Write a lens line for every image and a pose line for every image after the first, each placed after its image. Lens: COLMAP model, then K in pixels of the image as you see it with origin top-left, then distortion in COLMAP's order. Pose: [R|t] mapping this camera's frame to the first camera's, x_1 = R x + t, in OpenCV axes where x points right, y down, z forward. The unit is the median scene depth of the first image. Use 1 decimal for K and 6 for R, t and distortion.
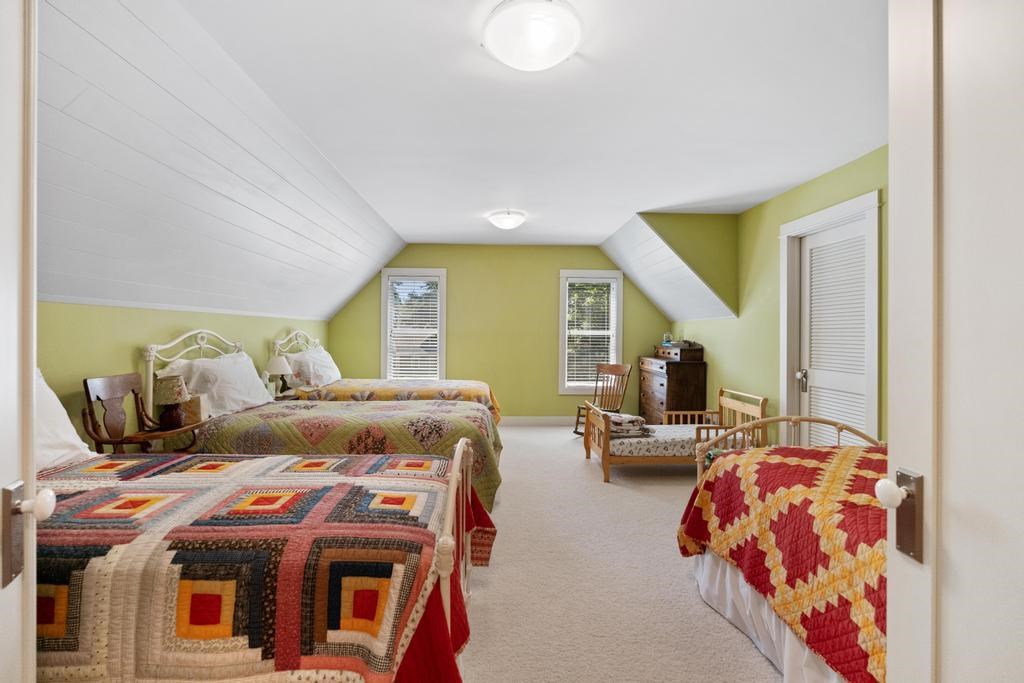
lens RADIAL K [[455.9, 0, 508.2], [0, 455.9, 331.2], [0, 0, 1]] dist [-0.000650, -0.000073]
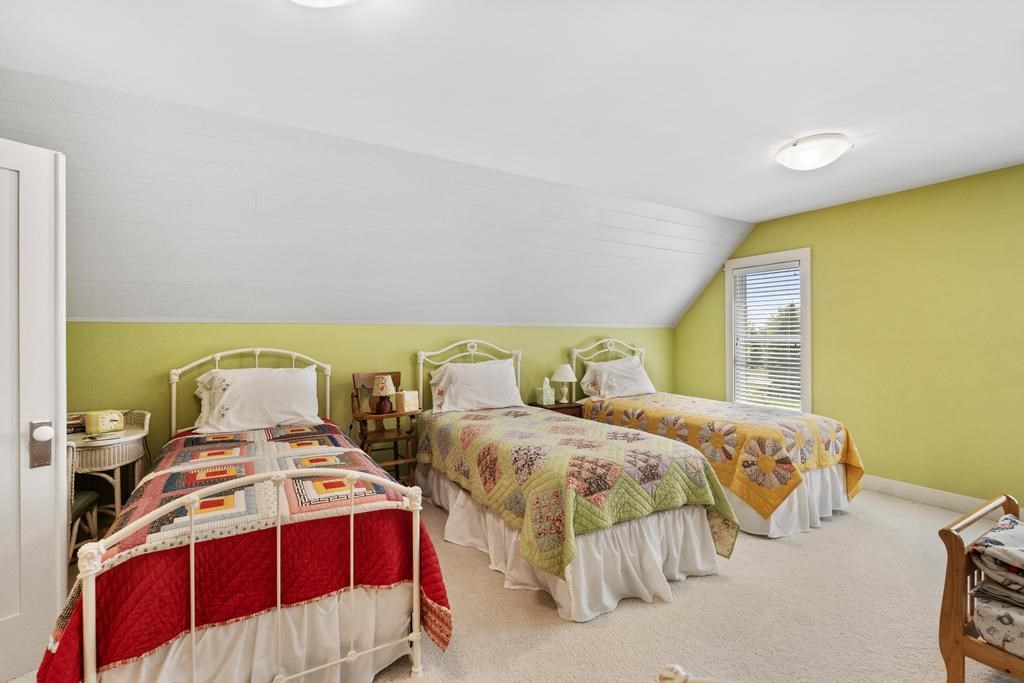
lens RADIAL K [[457.1, 0, 506.9], [0, 457.1, 336.4], [0, 0, 1]] dist [-0.002548, -0.000309]
pose [[0.475559, -0.007142, -0.879655, 0.388772], [0.008031, 0.999961, -0.003777, -0.005905], [0.879647, -0.005269, 0.475597, 0.415677]]
